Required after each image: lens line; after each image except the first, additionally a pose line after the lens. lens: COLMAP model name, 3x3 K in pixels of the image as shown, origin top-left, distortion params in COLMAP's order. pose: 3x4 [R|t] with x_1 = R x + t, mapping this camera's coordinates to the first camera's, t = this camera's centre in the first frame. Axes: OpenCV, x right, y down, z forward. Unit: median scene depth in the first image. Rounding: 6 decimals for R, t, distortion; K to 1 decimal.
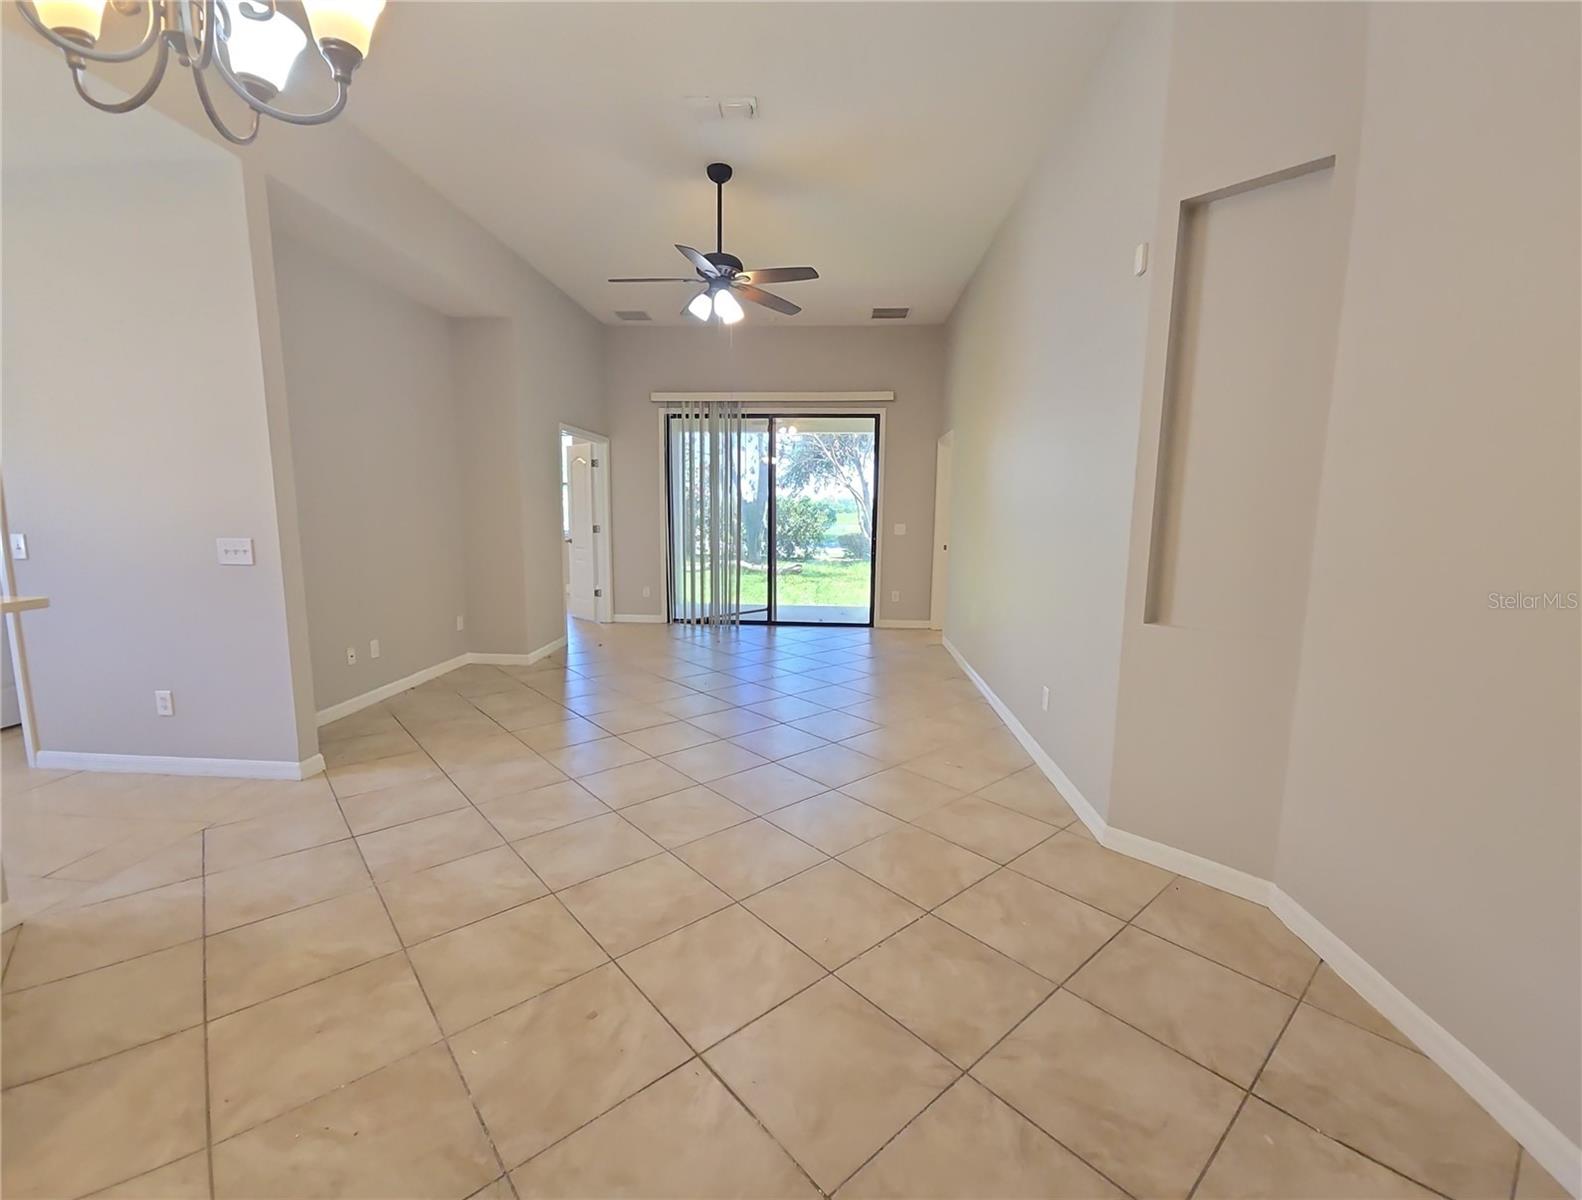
lens RADIAL K [[669.6, 0, 796.8], [0, 669.6, 603.4], [0, 0, 1]] dist [0.001047, -0.000095]
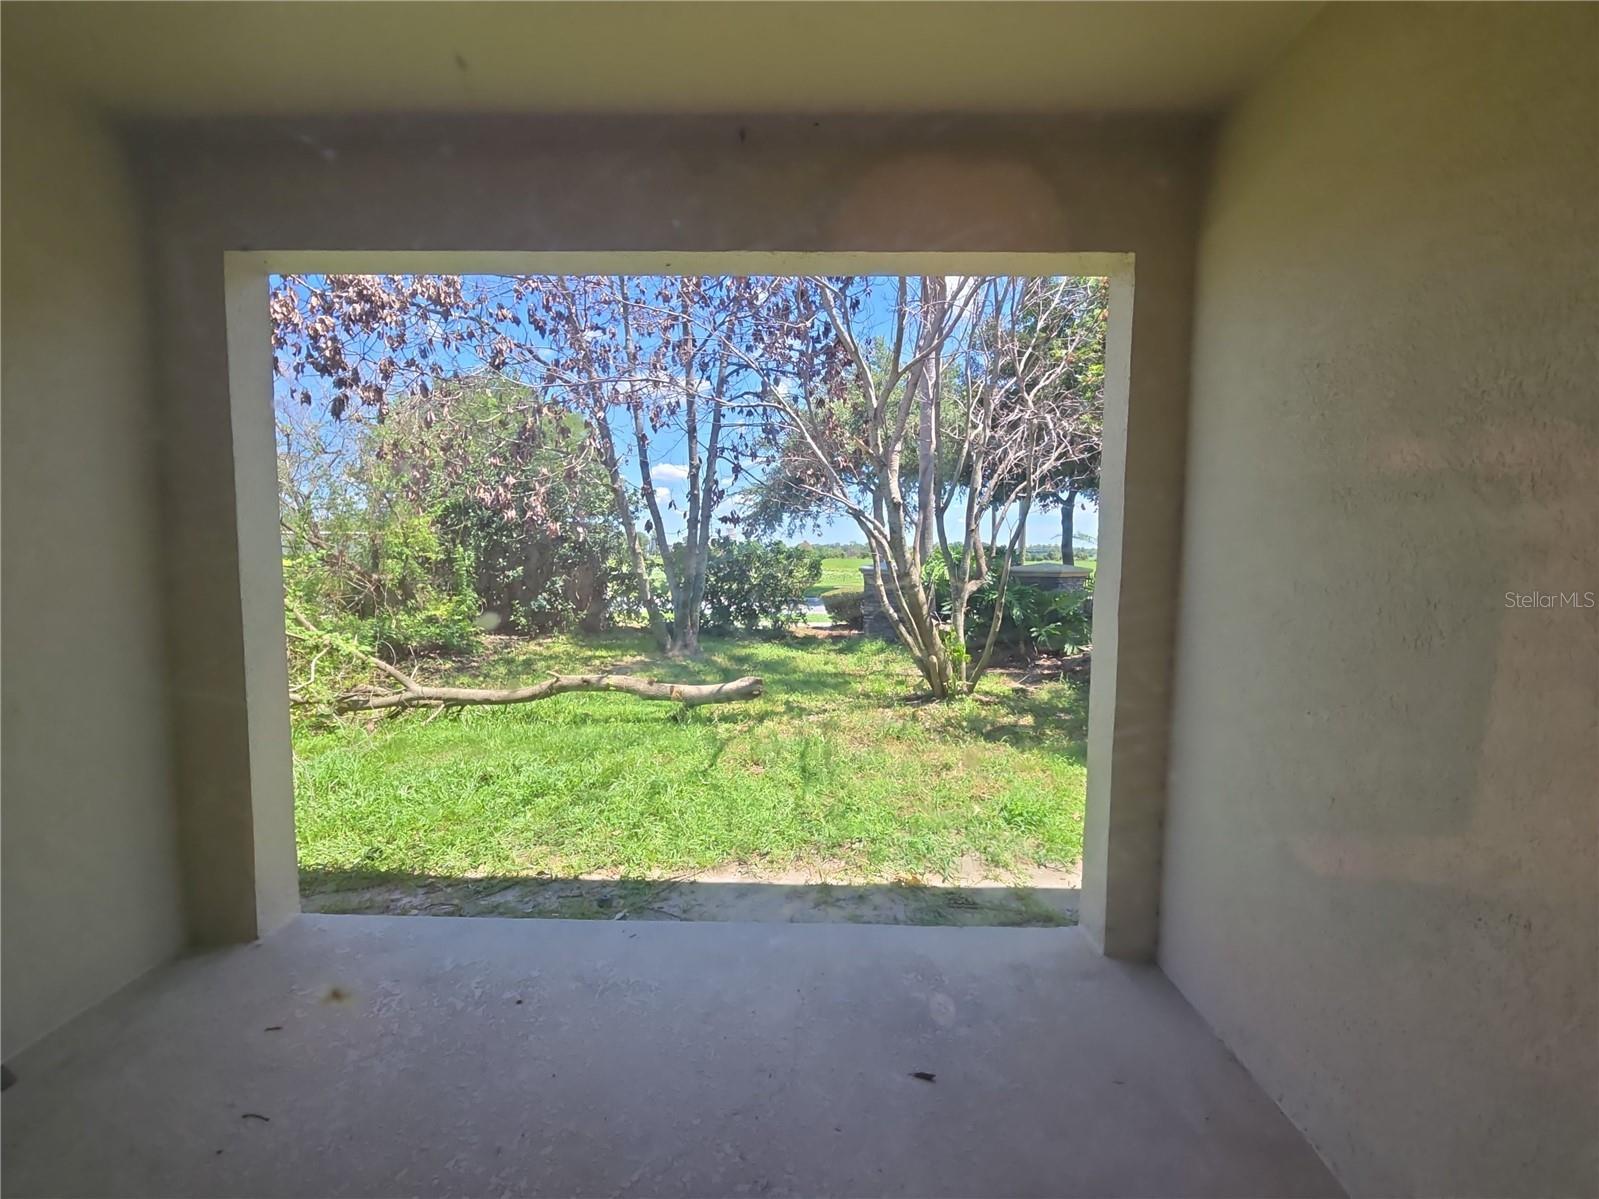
lens RADIAL K [[660.7, 0, 796.3], [0, 660.7, 603.7], [0, 0, 1]] dist [0.000928, -0.001038]
pose [[0.999261, -0.008368, 0.037503, 0.023919], [0.010870, 0.997692, -0.067030, -0.132795], [-0.036855, 0.067388, 0.997046, 0.909236]]
